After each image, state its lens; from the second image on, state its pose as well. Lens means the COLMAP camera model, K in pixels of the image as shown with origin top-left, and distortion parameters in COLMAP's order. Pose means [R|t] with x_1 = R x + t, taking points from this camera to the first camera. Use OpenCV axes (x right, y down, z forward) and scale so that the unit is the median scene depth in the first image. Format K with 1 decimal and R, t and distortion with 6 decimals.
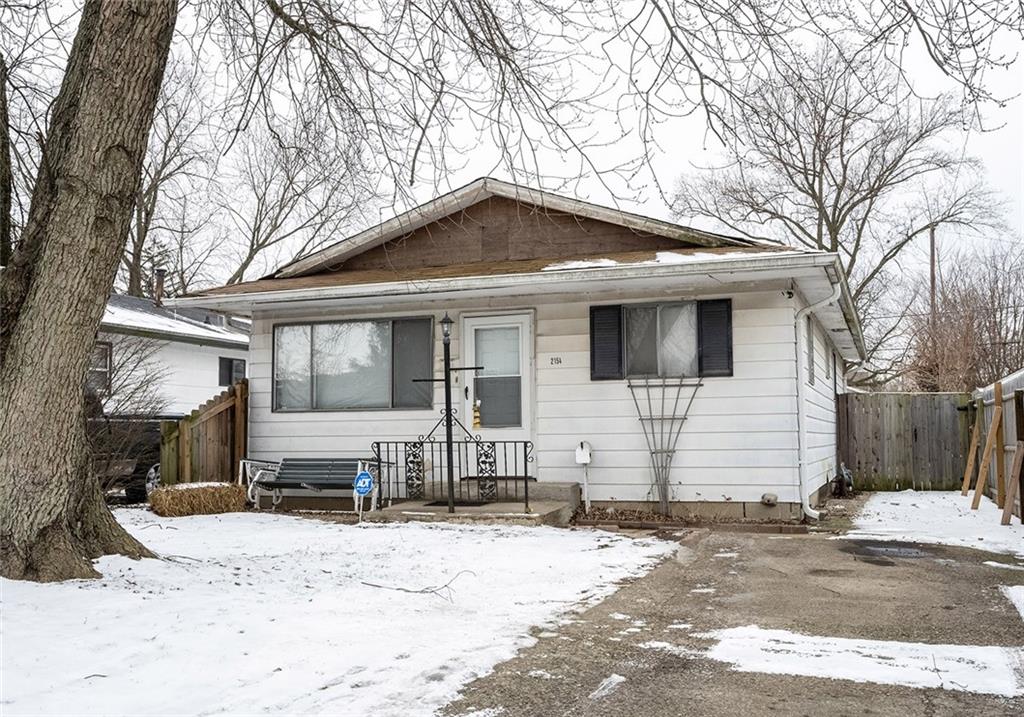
lens RADIAL K [[1008.1, 0, 530.0], [0, 1008.1, 361.3], [0, 0, 1]] dist [0.001379, 0.002238]
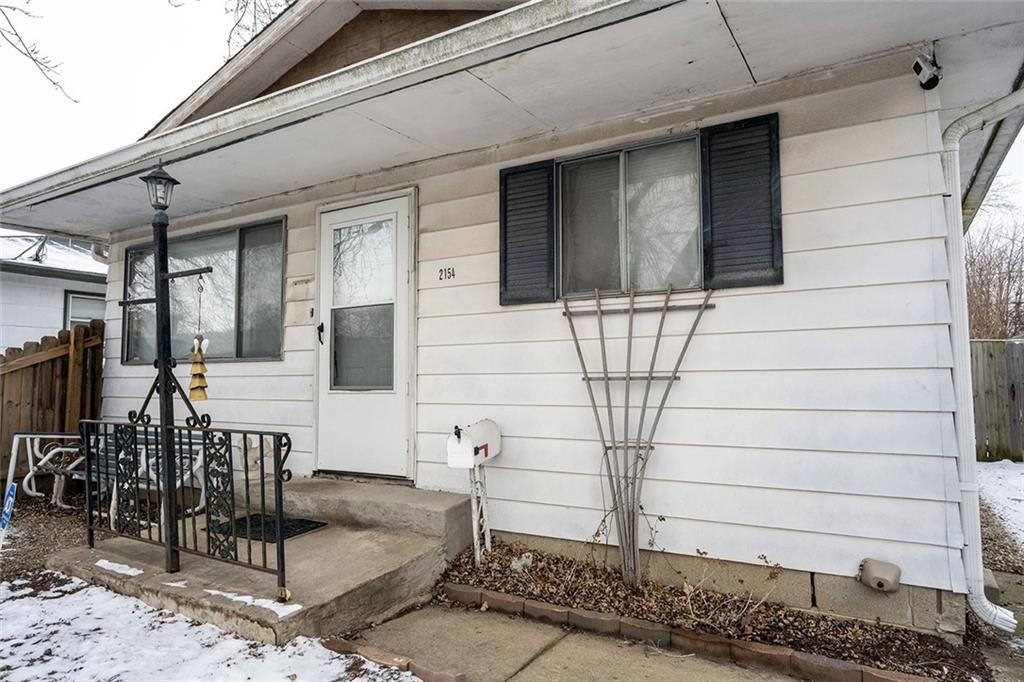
lens RADIAL K [[621.5, 0, 512.0], [0, 621.5, 341.0], [0, 0, 1]] dist [-0.000356, -0.000672]
pose [[0.982128, -0.007001, -0.188086, 0.130129], [0.009835, 0.999852, 0.014141, 0.033540], [0.187960, -0.015738, 0.982051, 0.681124]]
